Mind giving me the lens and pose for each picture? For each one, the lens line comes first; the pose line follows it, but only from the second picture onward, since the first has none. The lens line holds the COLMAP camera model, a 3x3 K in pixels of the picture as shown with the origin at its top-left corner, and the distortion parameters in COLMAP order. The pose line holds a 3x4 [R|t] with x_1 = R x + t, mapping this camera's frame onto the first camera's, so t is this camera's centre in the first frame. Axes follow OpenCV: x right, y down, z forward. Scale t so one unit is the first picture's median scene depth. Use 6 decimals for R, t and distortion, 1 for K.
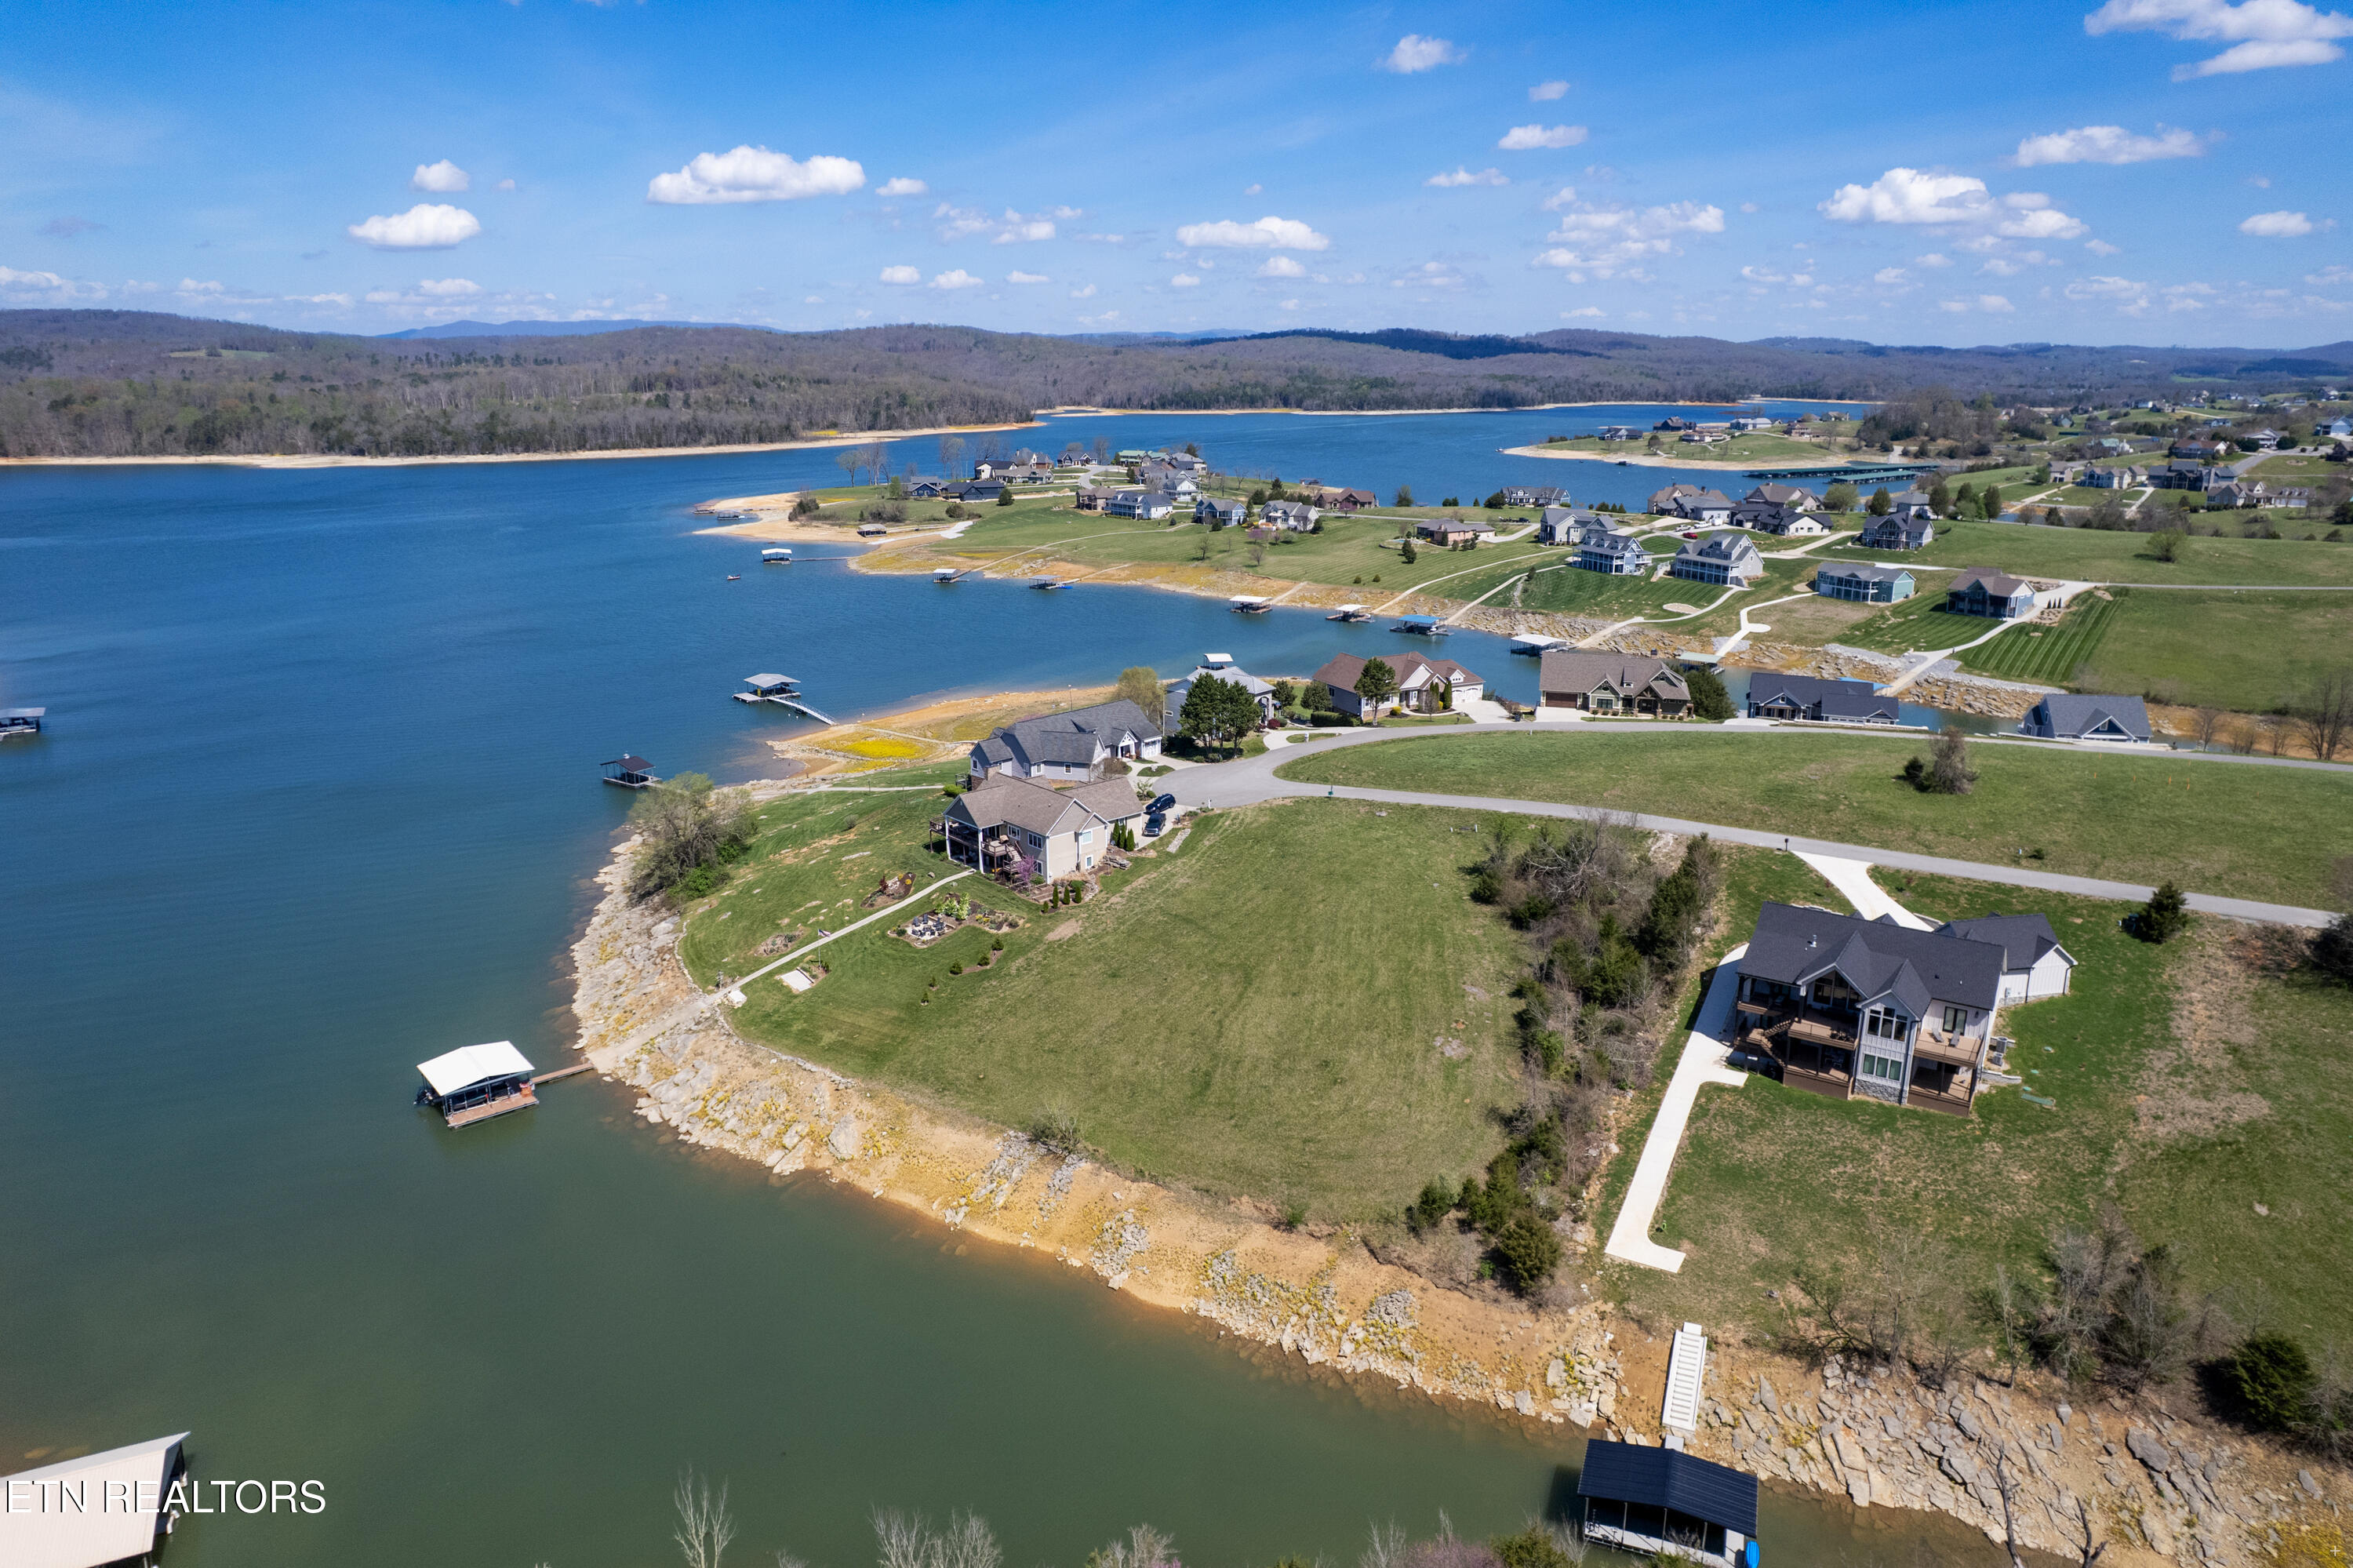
lens RADIAL K [[1468.8, 0, 1162.5], [0, 1468.8, 791.6], [0, 0, 1]] dist [-0.071134, 0.059133]
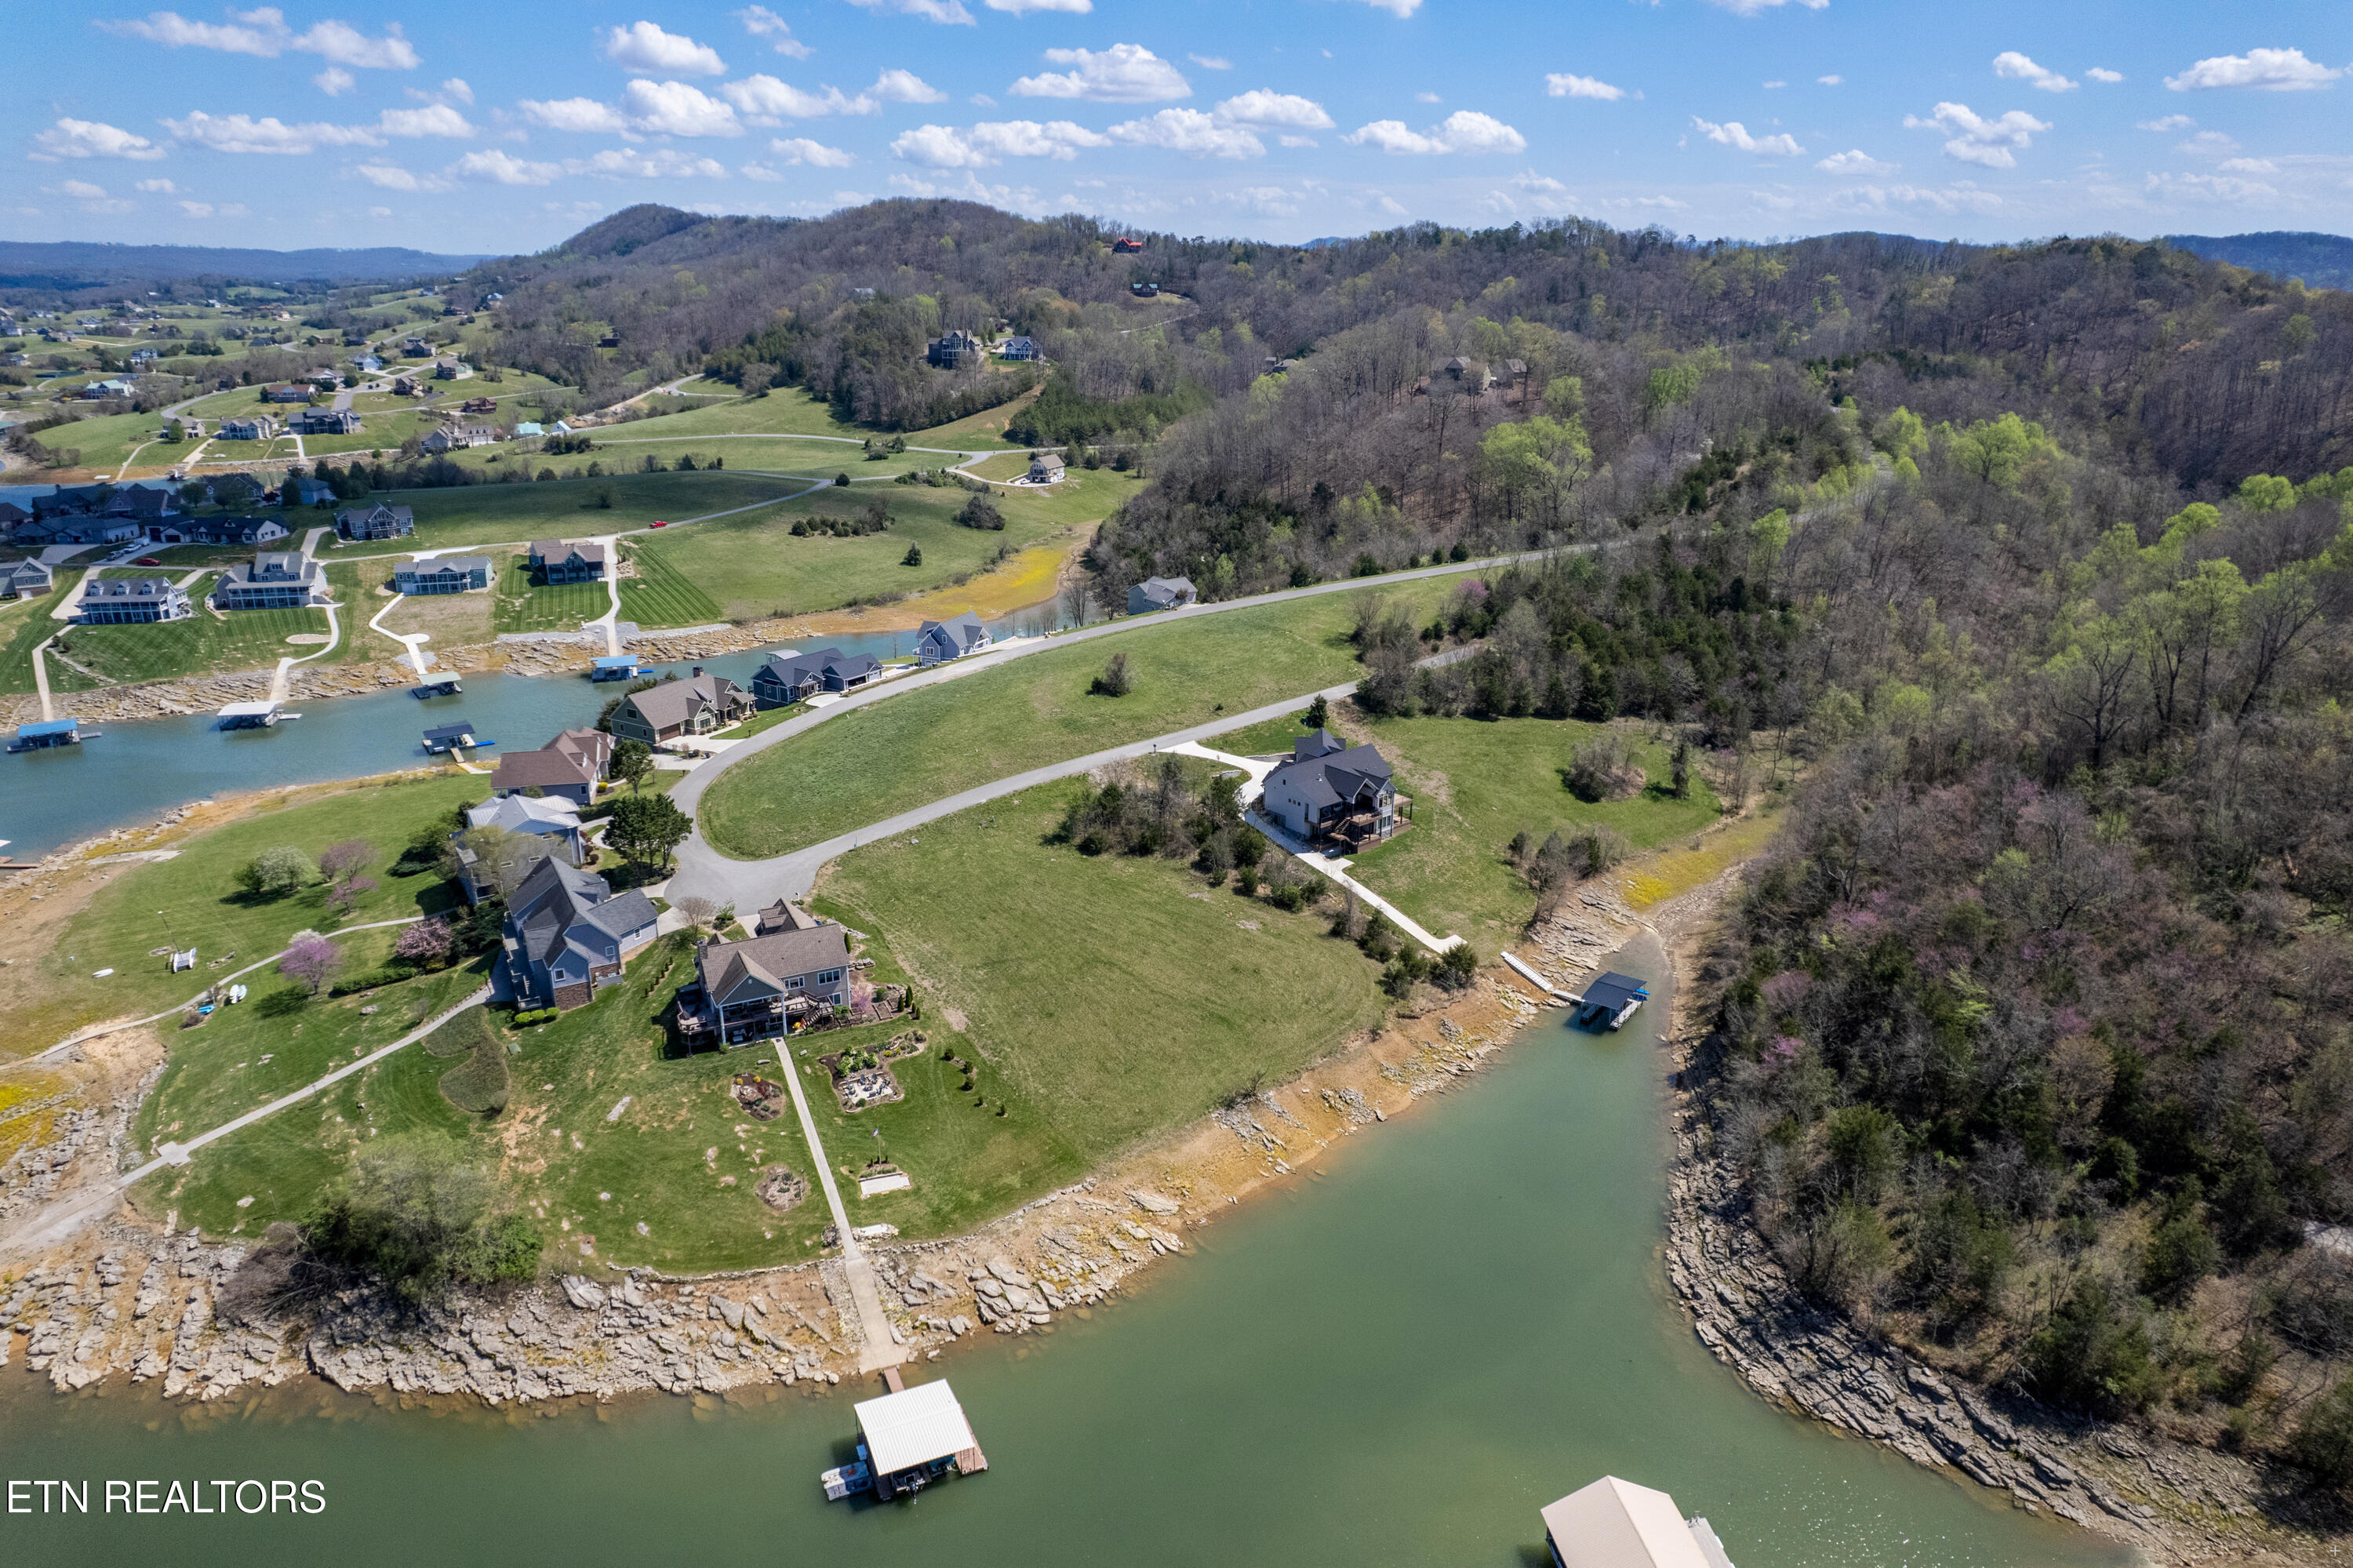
lens RADIAL K [[1466.7, 0, 1130.8], [0, 1466.7, 777.3], [0, 0, 1]] dist [-0.038966, -0.001455]
pose [[0.307429, -0.318831, 0.896568, -0.837608], [0.279174, 0.930957, 0.235333, -0.260952], [-0.909697, 0.177950, 0.375212, 0.368023]]
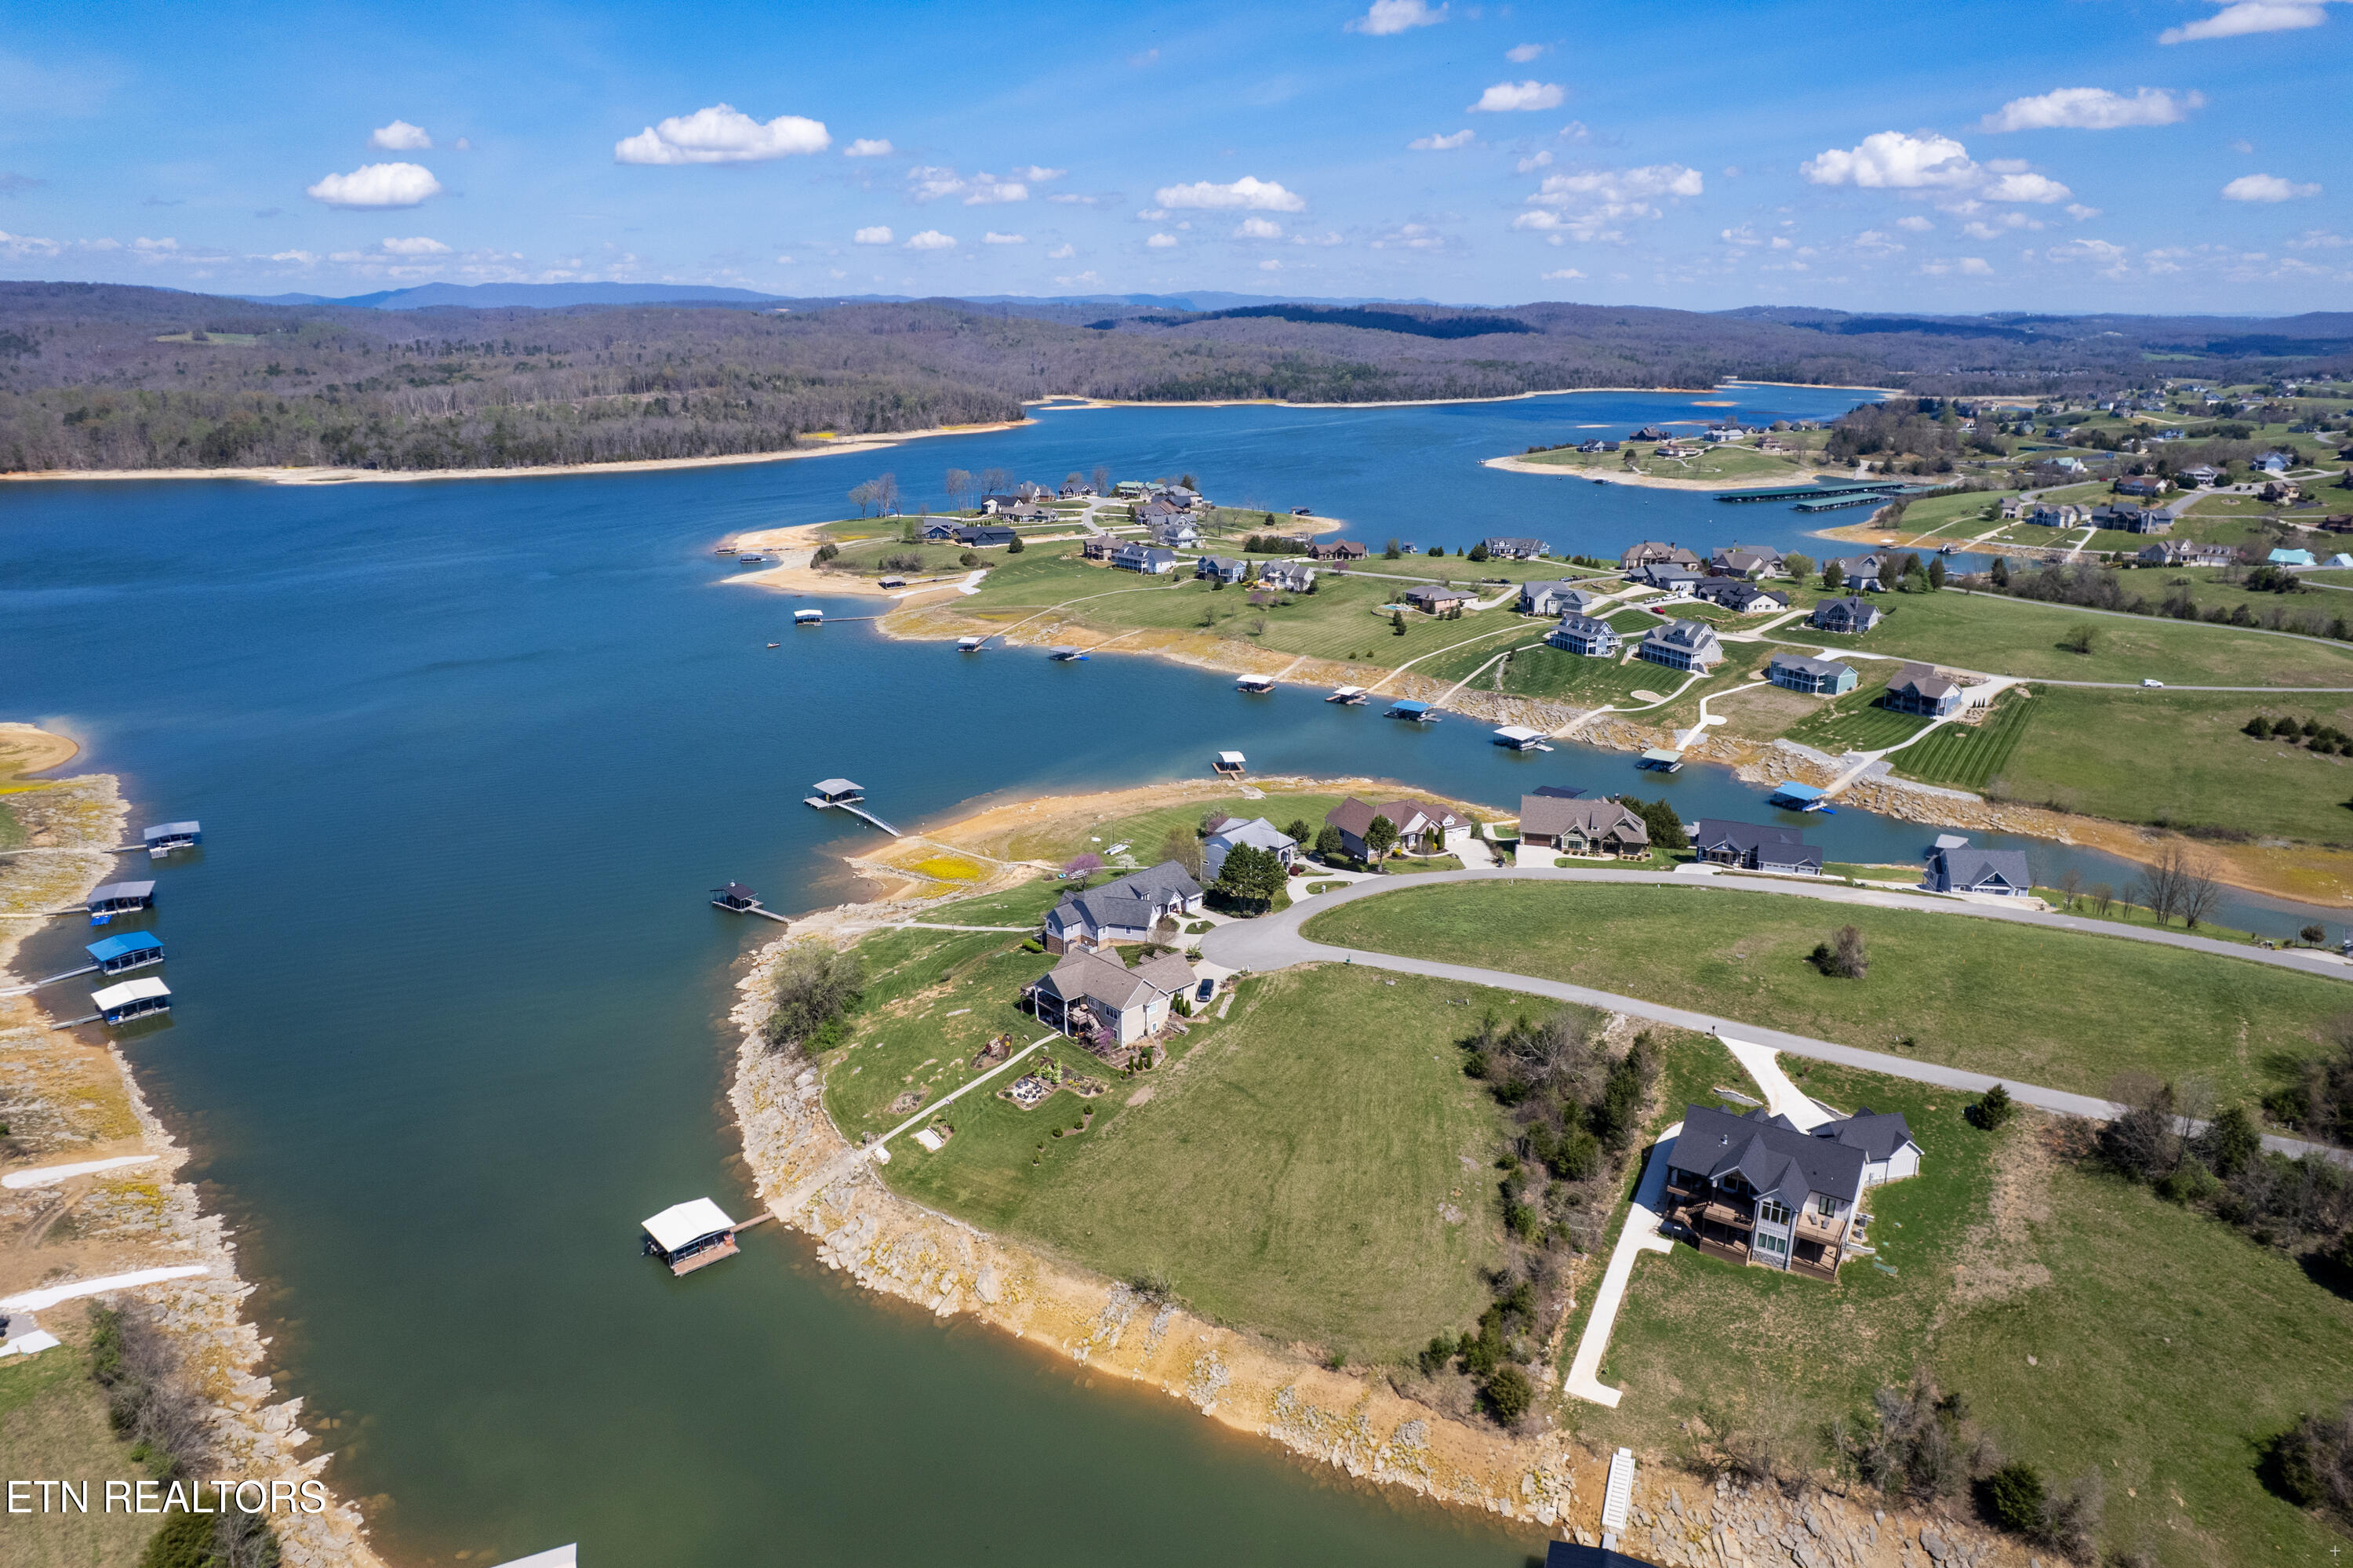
lens RADIAL K [[1446.1, 0, 1167.8], [0, 1446.1, 806.3], [0, 0, 1]] dist [-0.066785, 0.051112]
pose [[0.999899, -0.001082, 0.014163, -0.052848], [0.000737, 0.999703, 0.024346, -0.158257], [-0.014185, -0.024333, 0.999603, -0.196654]]
